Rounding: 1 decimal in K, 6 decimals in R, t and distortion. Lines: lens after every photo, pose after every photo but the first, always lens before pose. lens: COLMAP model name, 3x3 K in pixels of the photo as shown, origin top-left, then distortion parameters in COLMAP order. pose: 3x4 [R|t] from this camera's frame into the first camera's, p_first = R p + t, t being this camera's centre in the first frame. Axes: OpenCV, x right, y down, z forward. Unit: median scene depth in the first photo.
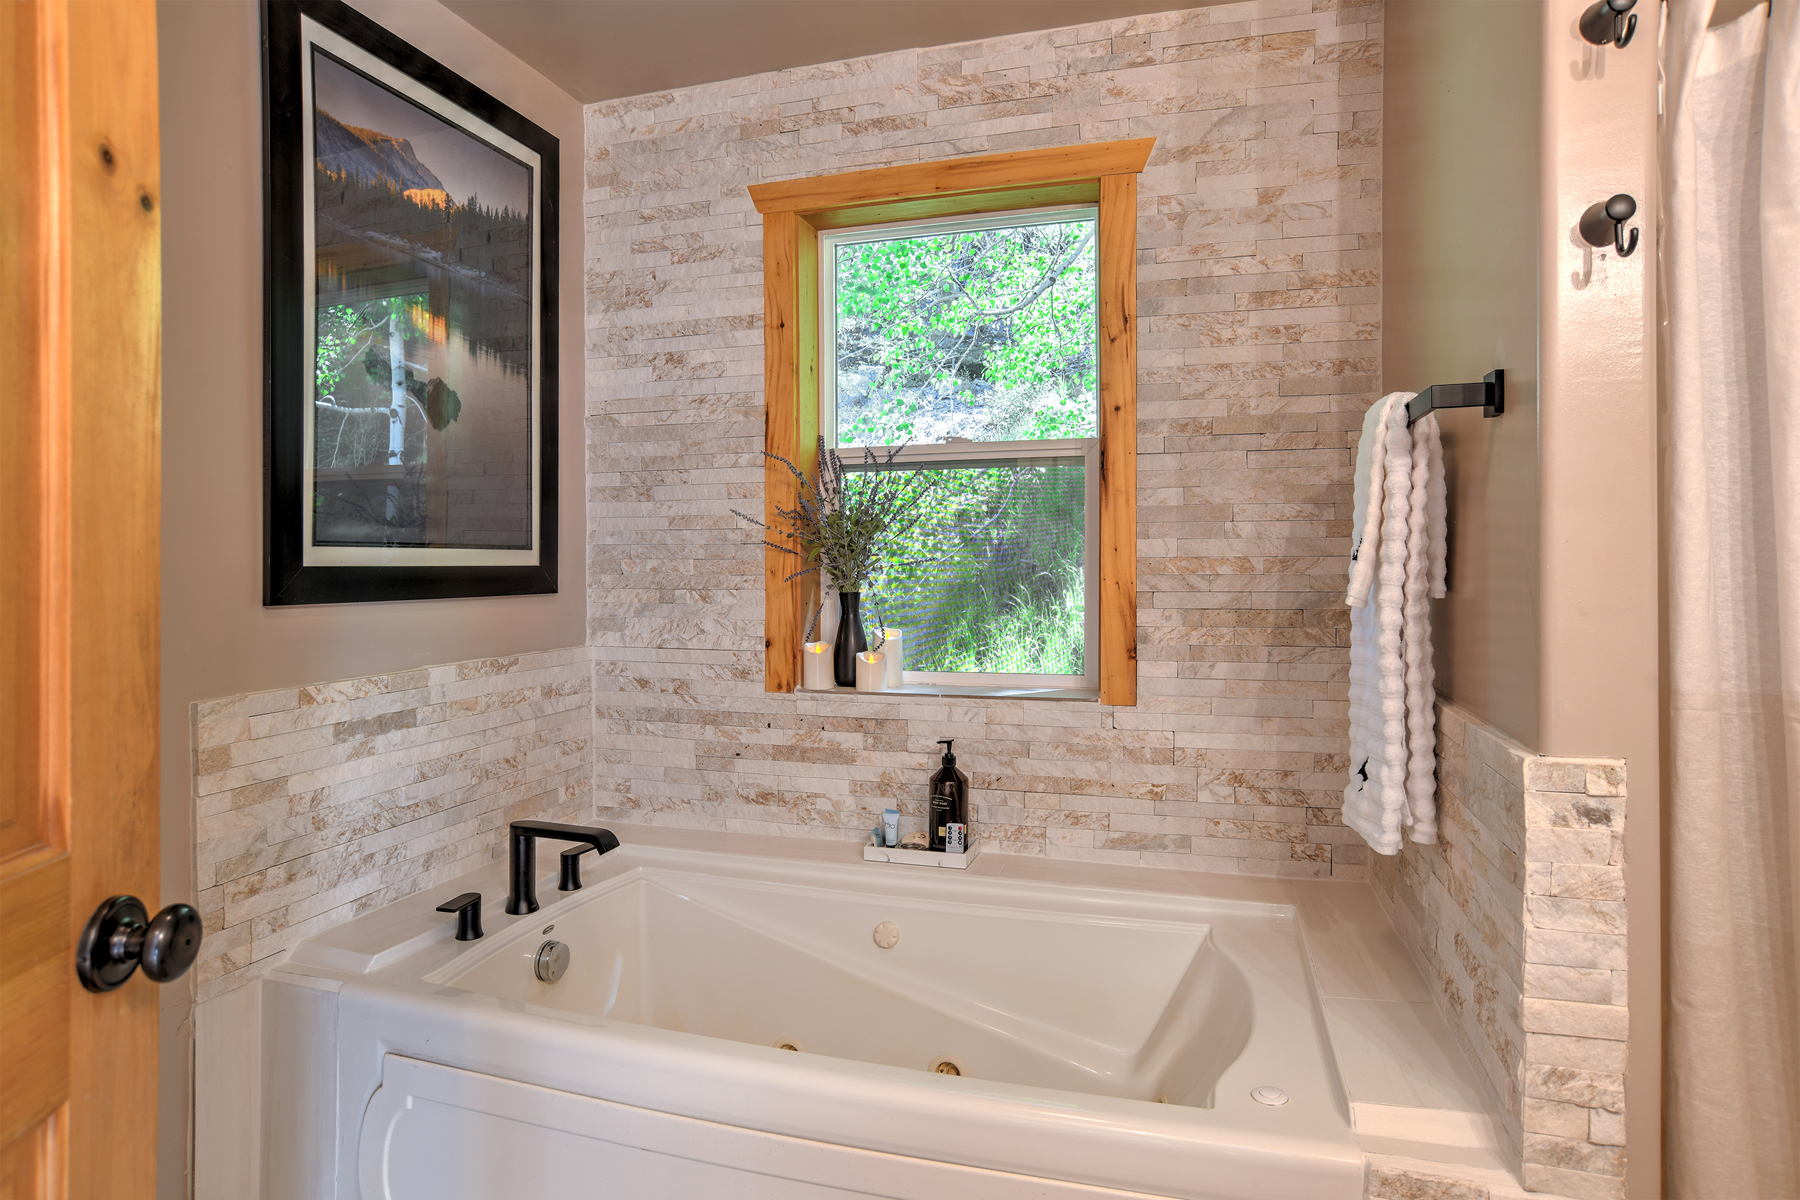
lens RADIAL K [[982.5, 0, 906.2], [0, 982.5, 560.8], [0, 0, 1]] dist [-0.069745, 0.039586]
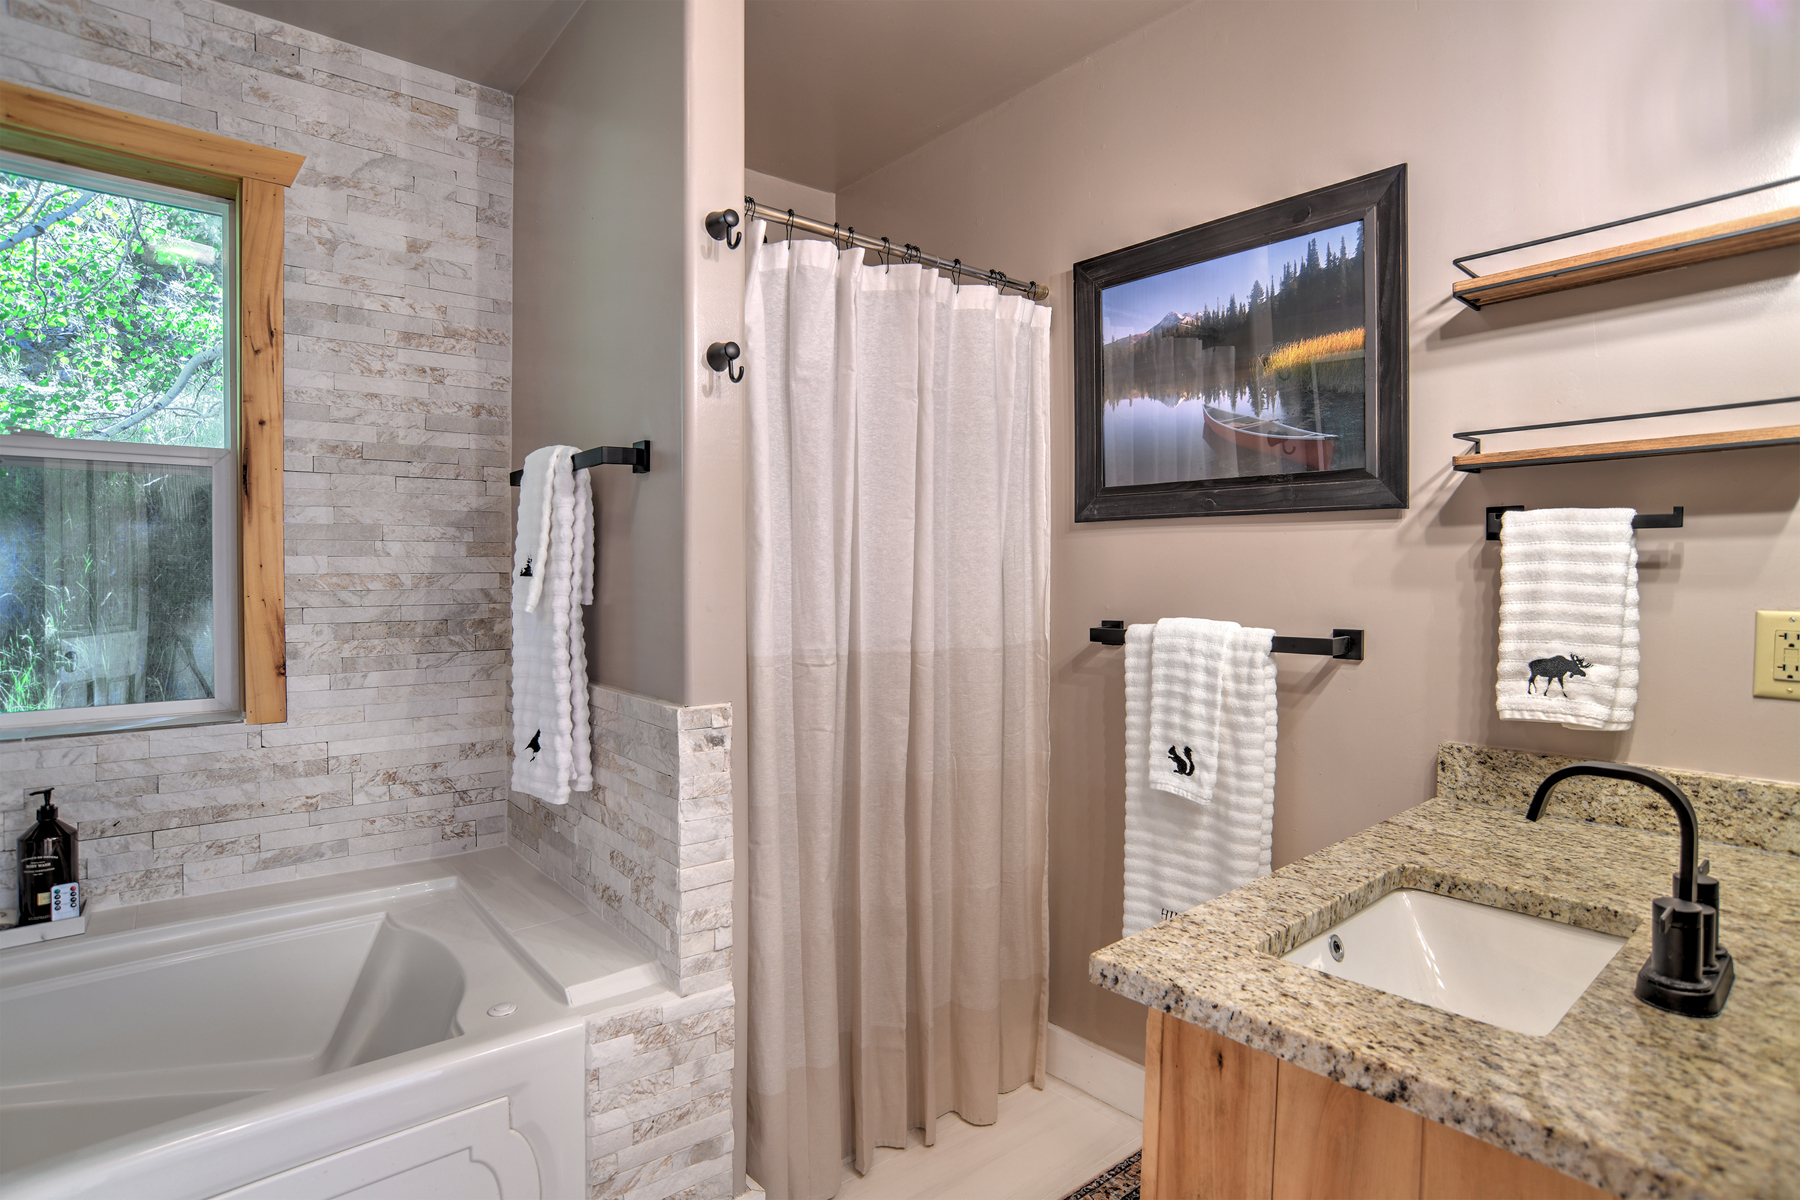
lens RADIAL K [[937.3, 0, 905.1], [0, 937.3, 600.7], [0, 0, 1]] dist [-0.093843, 0.056996]
pose [[0.563812, -0.021811, 0.825615, -0.176434], [0.001492, 0.999677, 0.025390, 0.001069], [-0.825902, -0.013083, 0.563662, -0.050469]]
